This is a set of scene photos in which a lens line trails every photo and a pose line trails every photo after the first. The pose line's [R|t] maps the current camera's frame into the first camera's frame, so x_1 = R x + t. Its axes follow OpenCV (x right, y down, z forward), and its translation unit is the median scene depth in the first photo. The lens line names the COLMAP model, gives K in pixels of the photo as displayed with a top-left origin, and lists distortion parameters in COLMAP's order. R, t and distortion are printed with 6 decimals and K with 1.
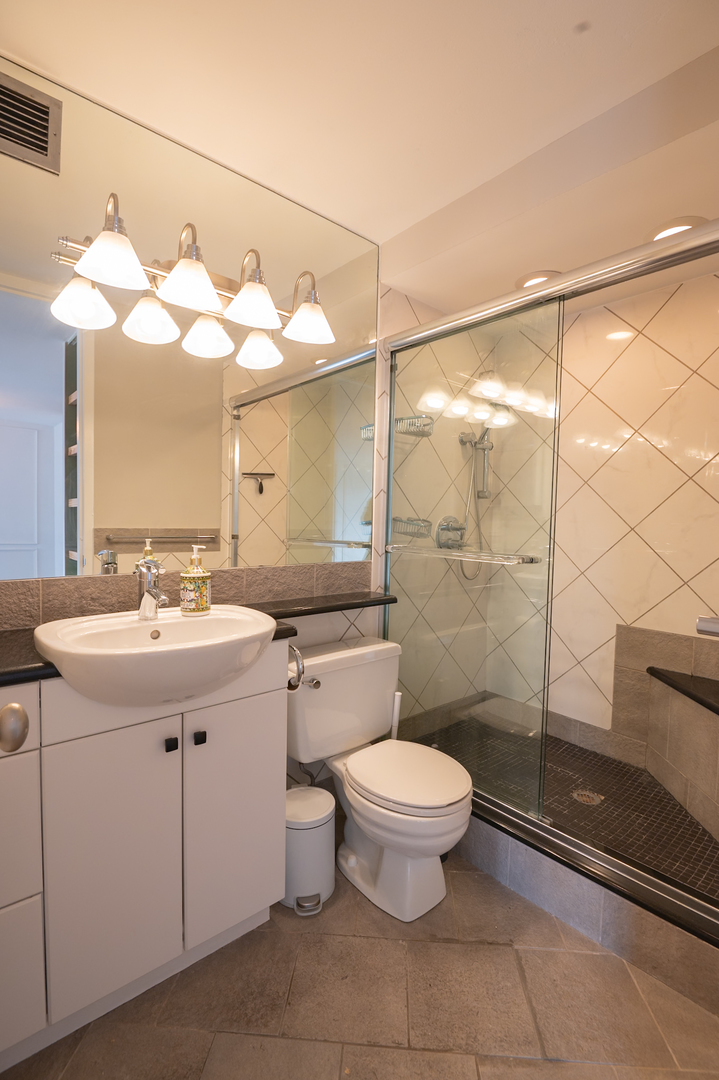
lens RADIAL K [[497.0, 0, 362.8], [0, 497.0, 534.7], [0, 0, 1]] dist [0.000193, -0.017111]
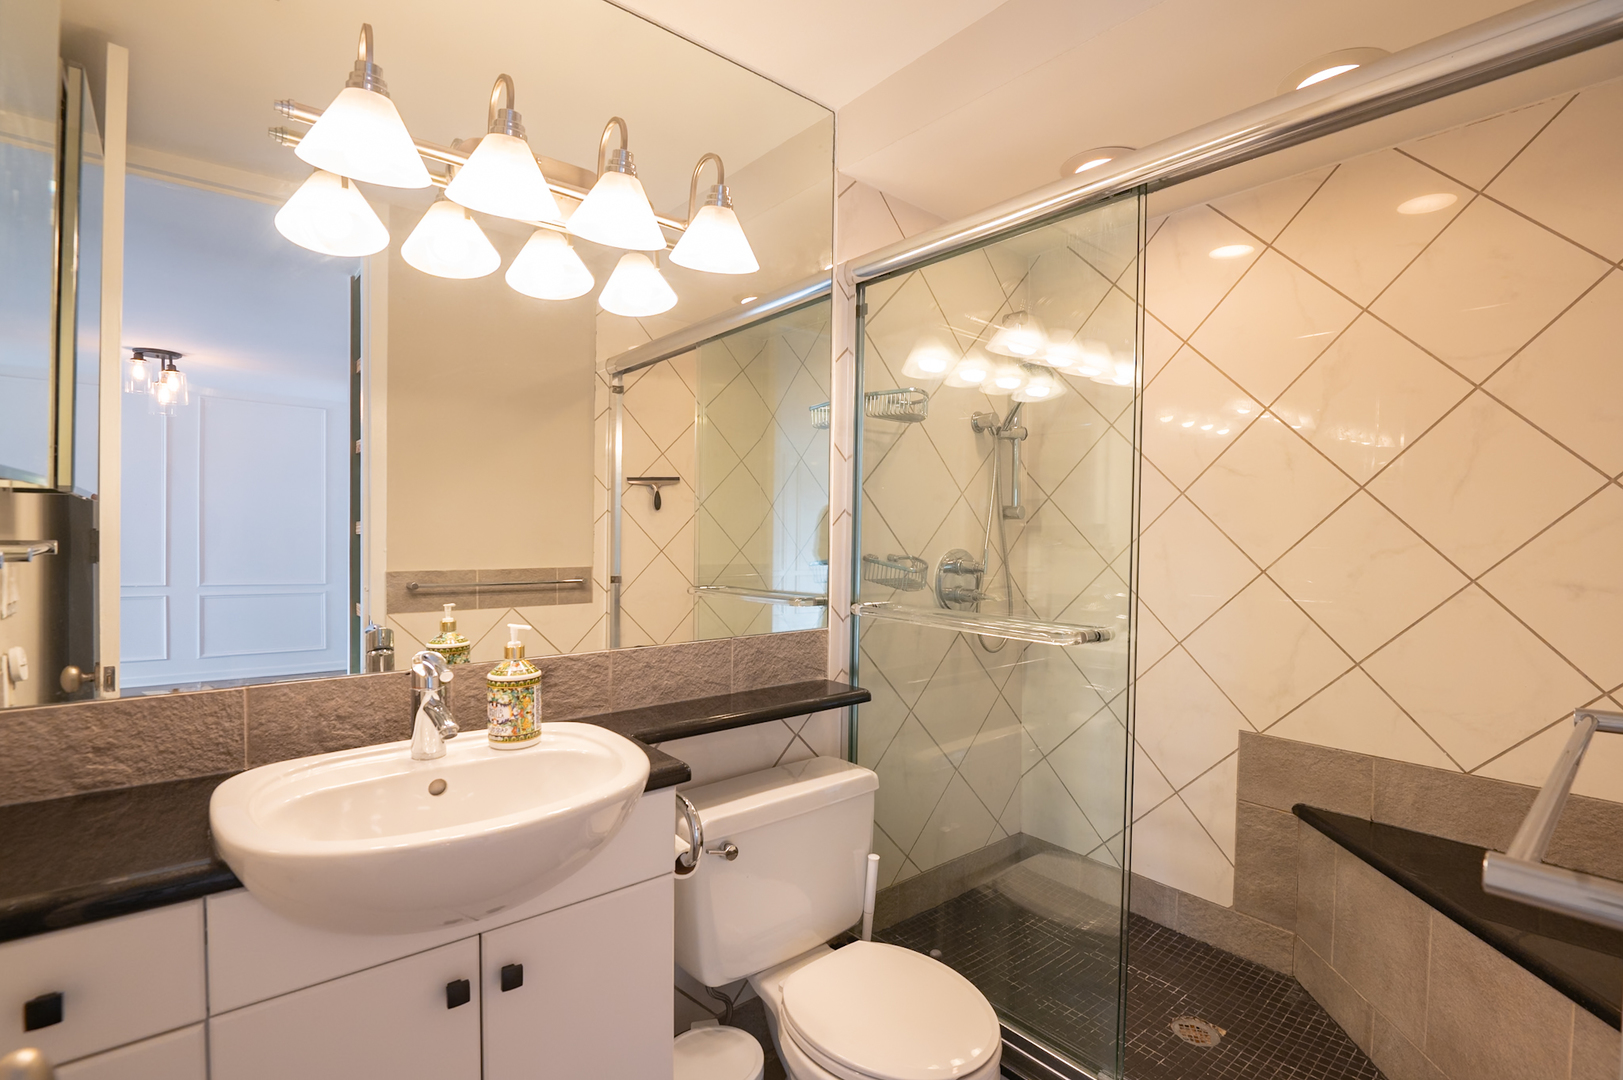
lens RADIAL K [[746.8, 0, 816.8], [0, 746.8, 539.5], [0, 0, 1]] dist [0.000193, -0.017111]
pose [[0.999787, -0.009830, -0.018158, 0.022418], [0.009468, 0.999757, -0.019929, -0.039696], [0.018350, 0.019753, 0.999636, 0.096064]]
